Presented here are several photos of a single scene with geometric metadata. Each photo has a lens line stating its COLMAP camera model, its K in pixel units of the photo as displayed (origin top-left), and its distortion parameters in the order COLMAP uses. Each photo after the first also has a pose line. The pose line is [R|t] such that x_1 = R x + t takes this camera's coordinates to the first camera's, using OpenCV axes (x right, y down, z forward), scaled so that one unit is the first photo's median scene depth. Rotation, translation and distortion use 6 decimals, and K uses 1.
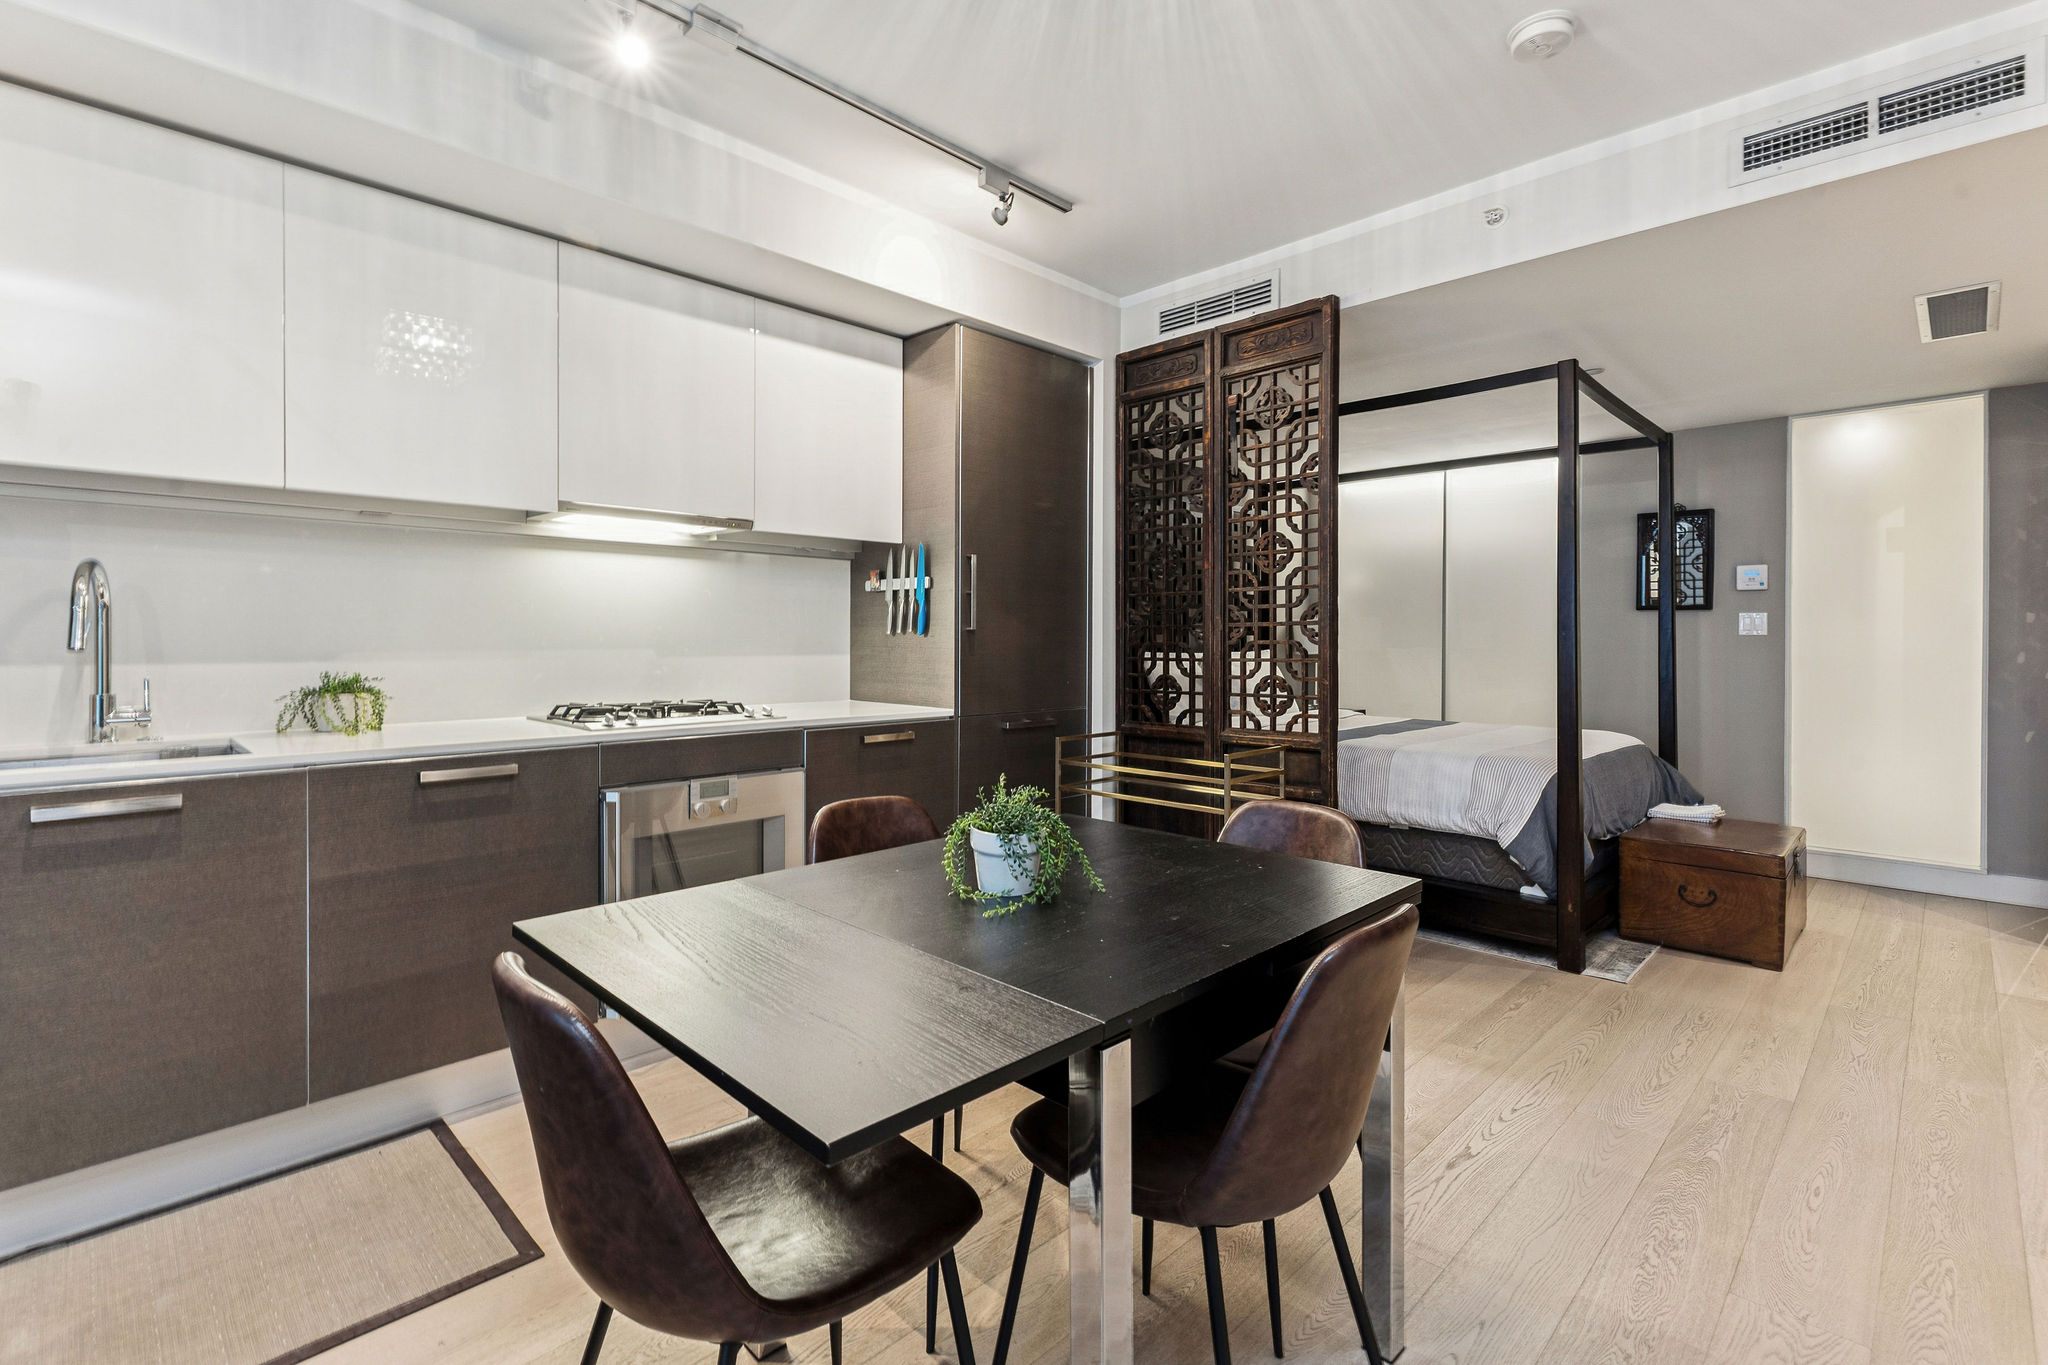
lens RADIAL K [[936.1, 0, 1027.6], [0, 936.1, 645.8], [0, 0, 1]] dist [0.007510, -0.000229]
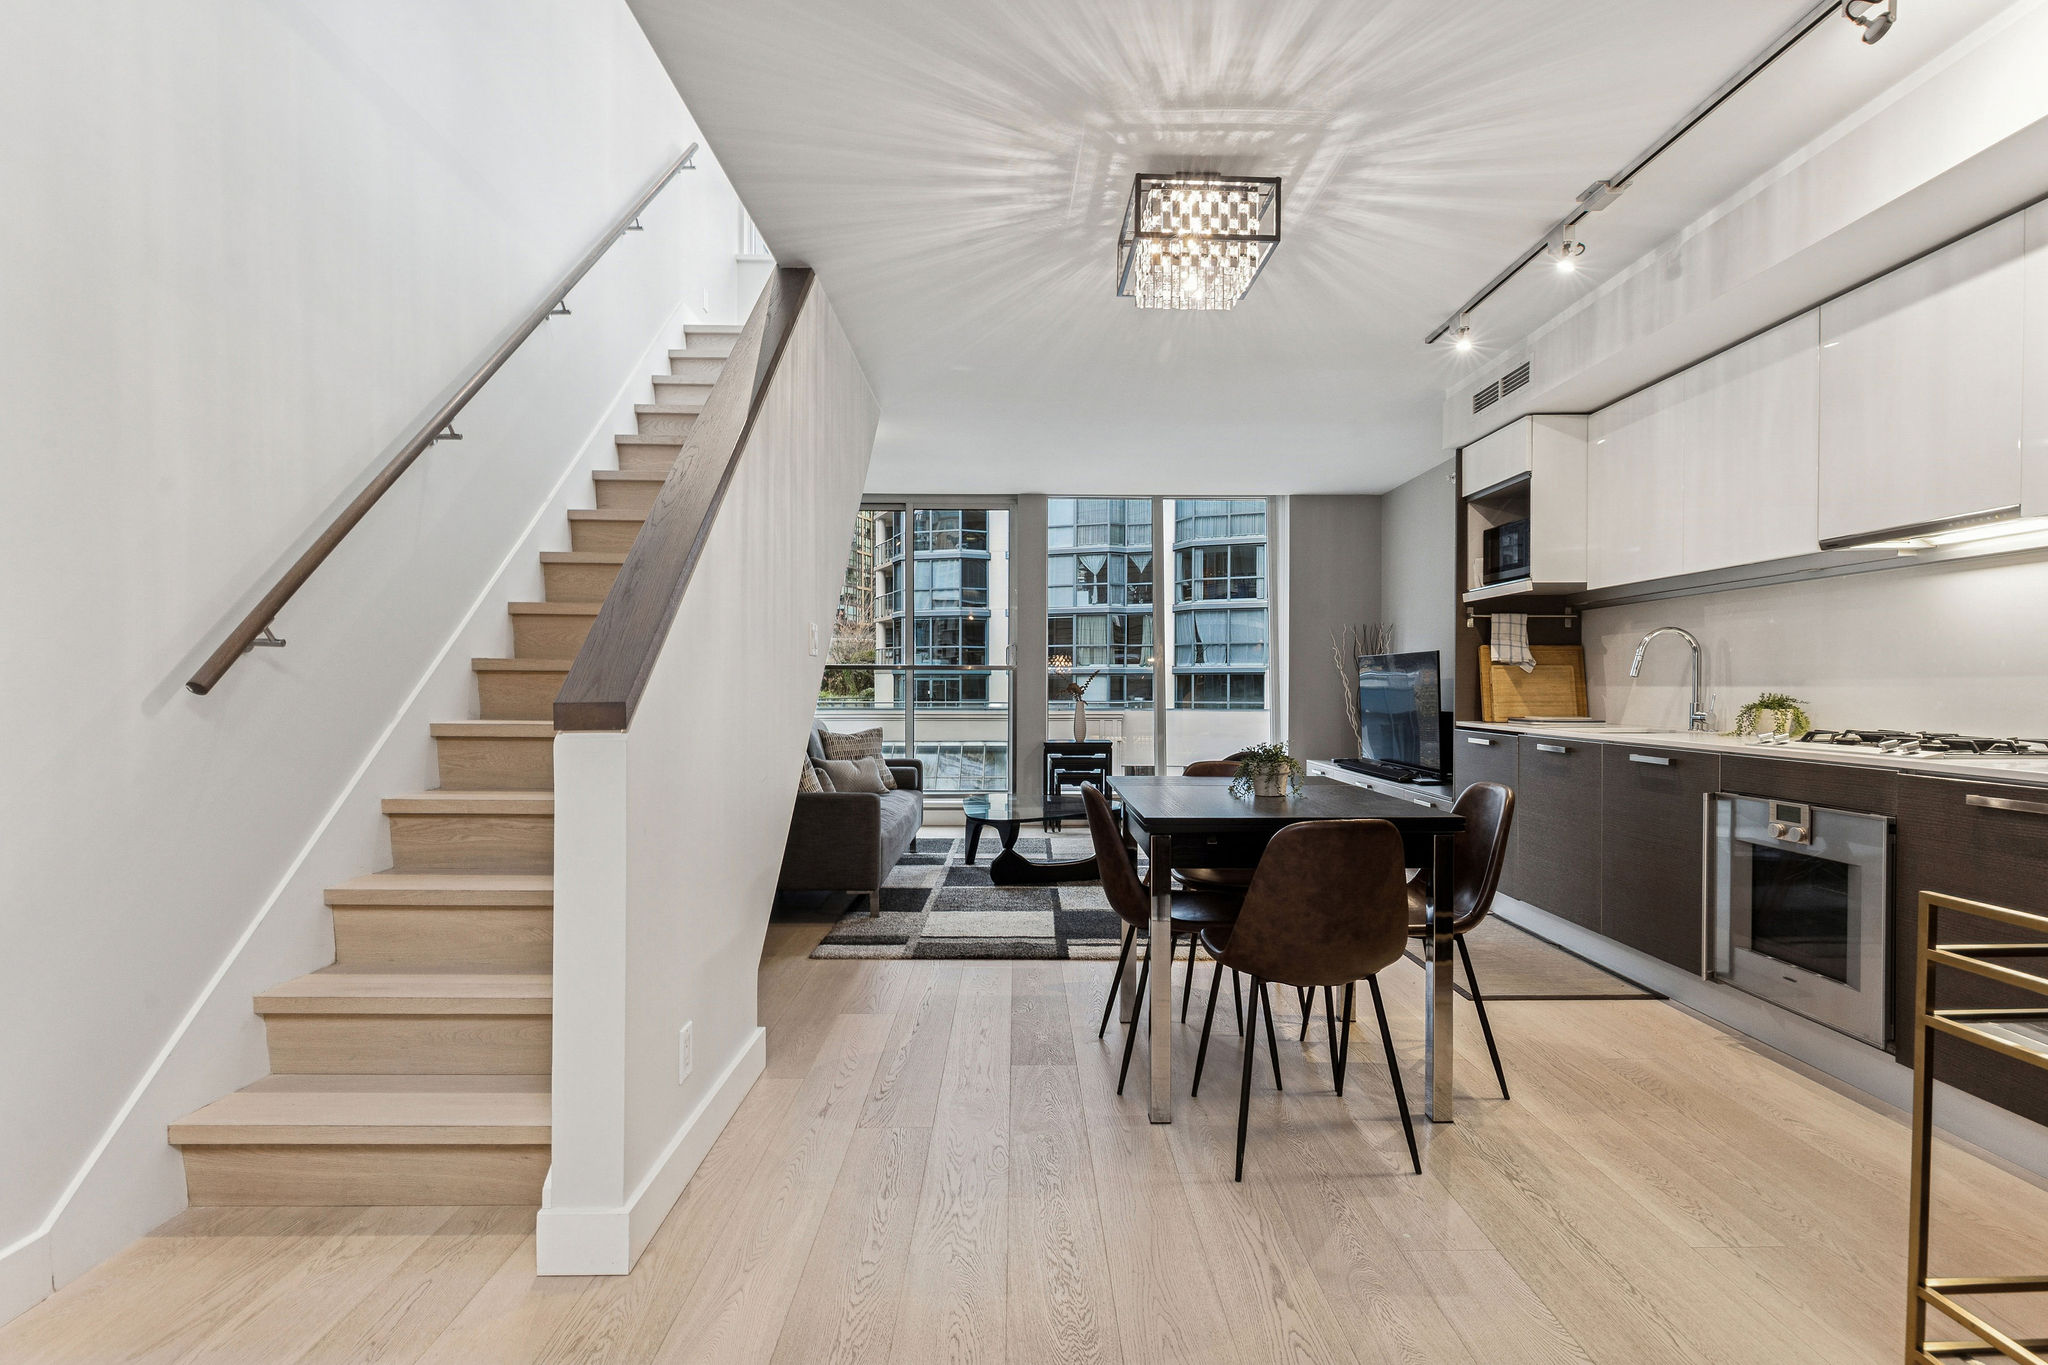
lens RADIAL K [[961.2, 0, 1033.7], [0, 961.2, 702.5], [0, 0, 1]] dist [0.003989, 0.000090]
pose [[-0.698089, 0.010213, -0.715938, 1.042721], [-0.008222, 0.999718, 0.022278, 0.020029], [0.715964, 0.021438, -0.697808, 1.230940]]
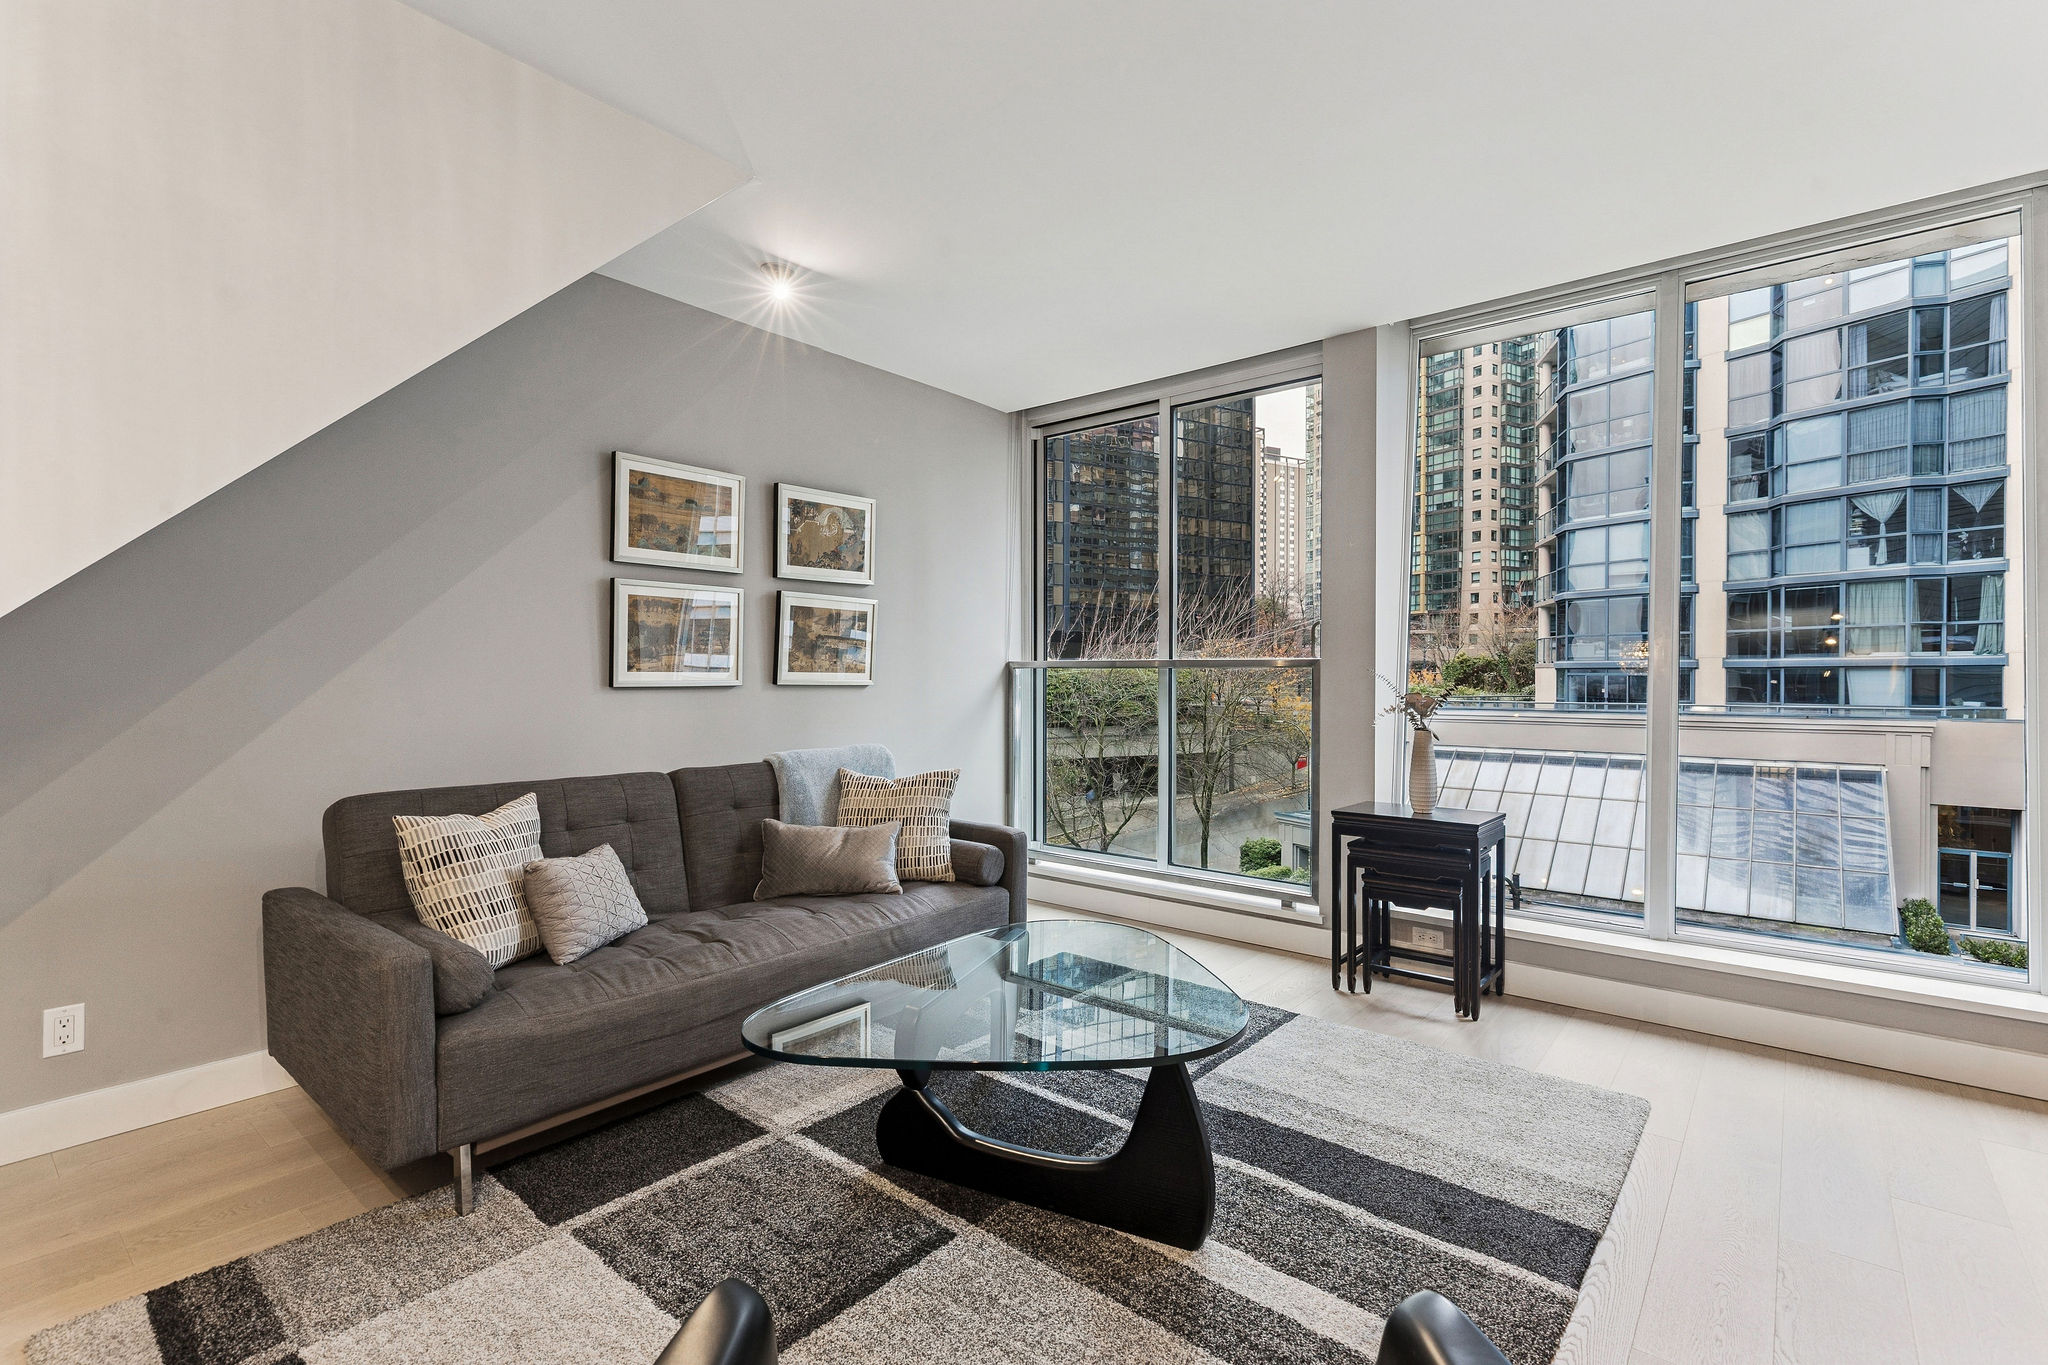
lens RADIAL K [[939.3, 0, 1024.0], [0, 939.3, 682.5], [0, 0, 1]] dist [0.003109, -0.000183]
pose [[-0.995950, -0.003599, -0.089840, -0.464250], [-0.004649, 0.999923, 0.011480, -0.002199], [0.089792, 0.011851, -0.995890, 0.601636]]
